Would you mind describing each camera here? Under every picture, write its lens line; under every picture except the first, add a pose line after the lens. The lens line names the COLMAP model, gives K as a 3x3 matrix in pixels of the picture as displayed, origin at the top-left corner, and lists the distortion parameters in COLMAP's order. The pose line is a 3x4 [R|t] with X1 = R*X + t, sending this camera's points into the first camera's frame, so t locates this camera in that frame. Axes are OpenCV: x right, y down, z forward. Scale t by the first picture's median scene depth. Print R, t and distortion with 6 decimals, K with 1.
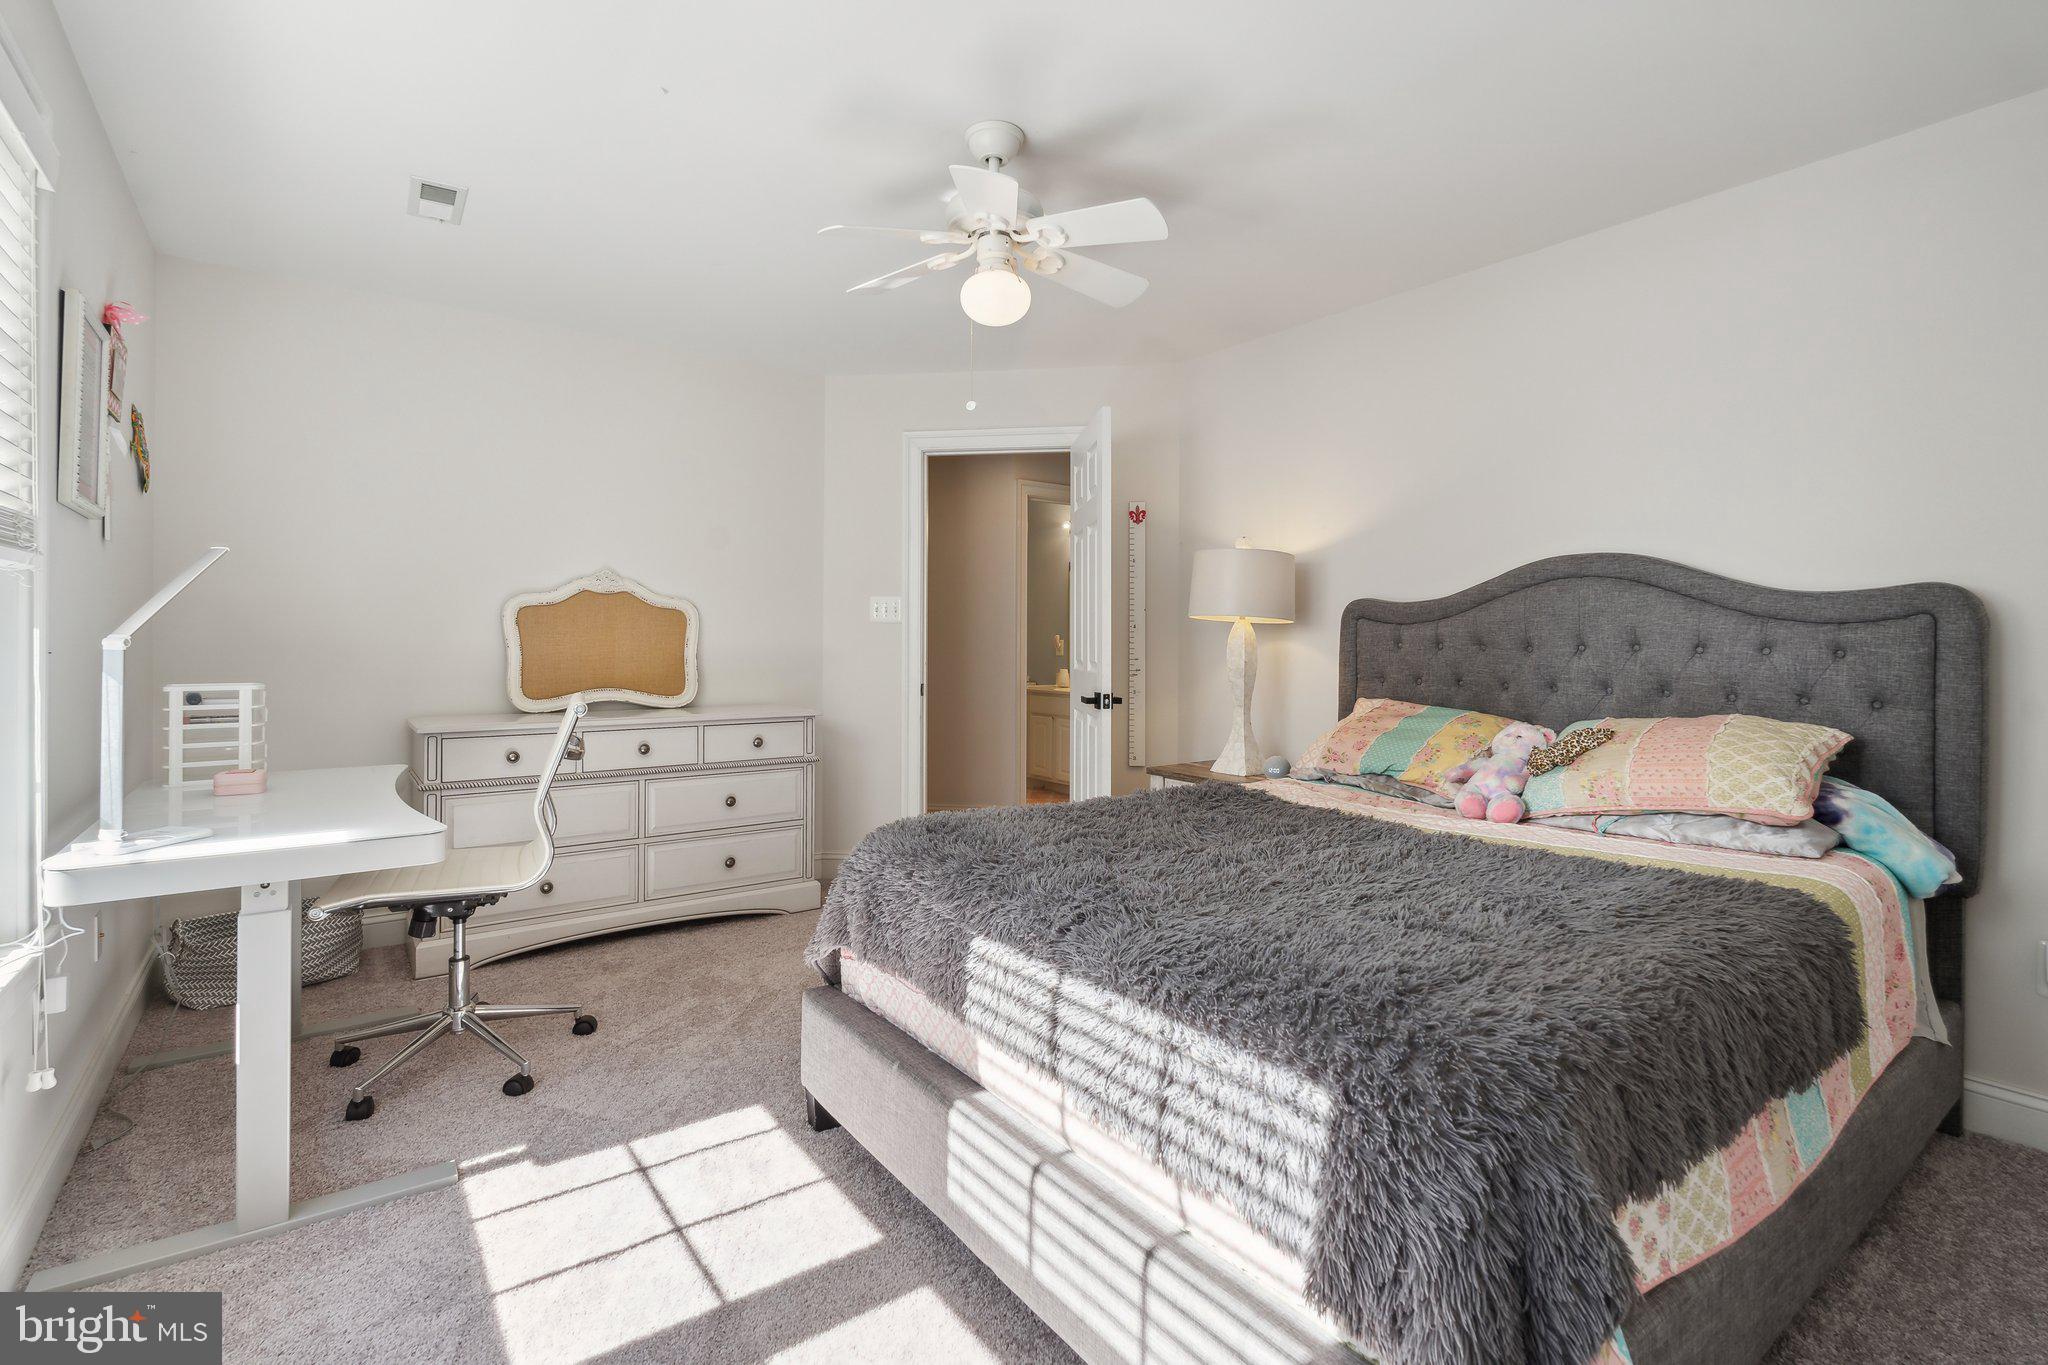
lens RADIAL K [[922.6, 0, 1022.8], [0, 922.6, 661.5], [0, 0, 1]] dist [-0.002602, 0.000151]
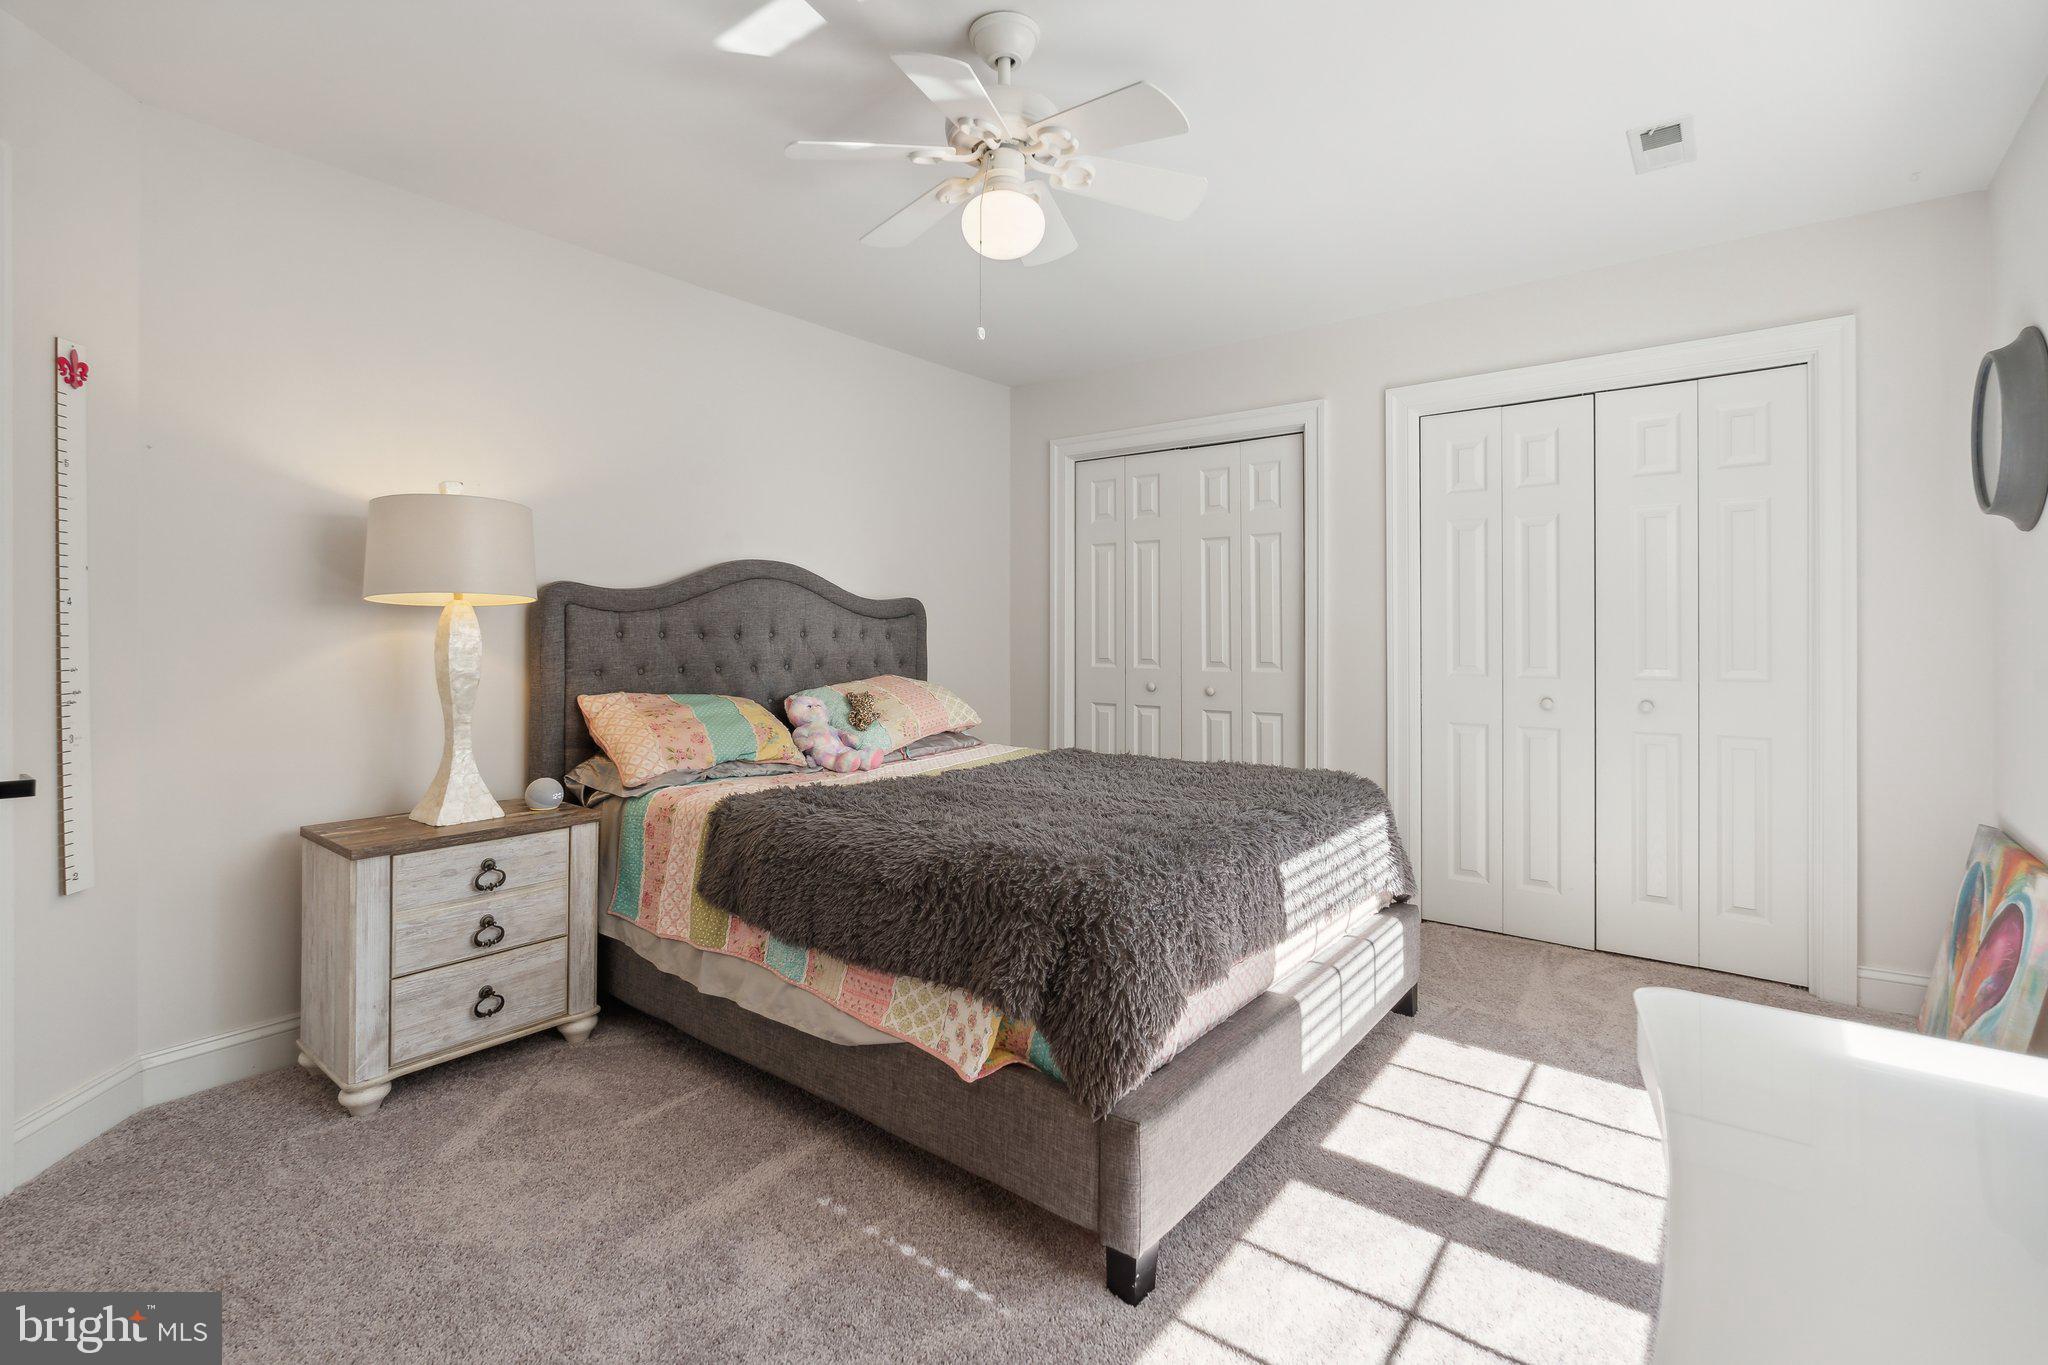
lens RADIAL K [[922.6, 0, 1046.6], [0, 922.6, 623.6], [0, 0, 1]] dist [-0.002602, 0.000151]
pose [[-0.260667, -0.006497, 0.965407, -0.670227], [0.010937, 0.999893, 0.009682, -0.036295], [-0.965367, 0.013082, -0.260568, 0.908567]]
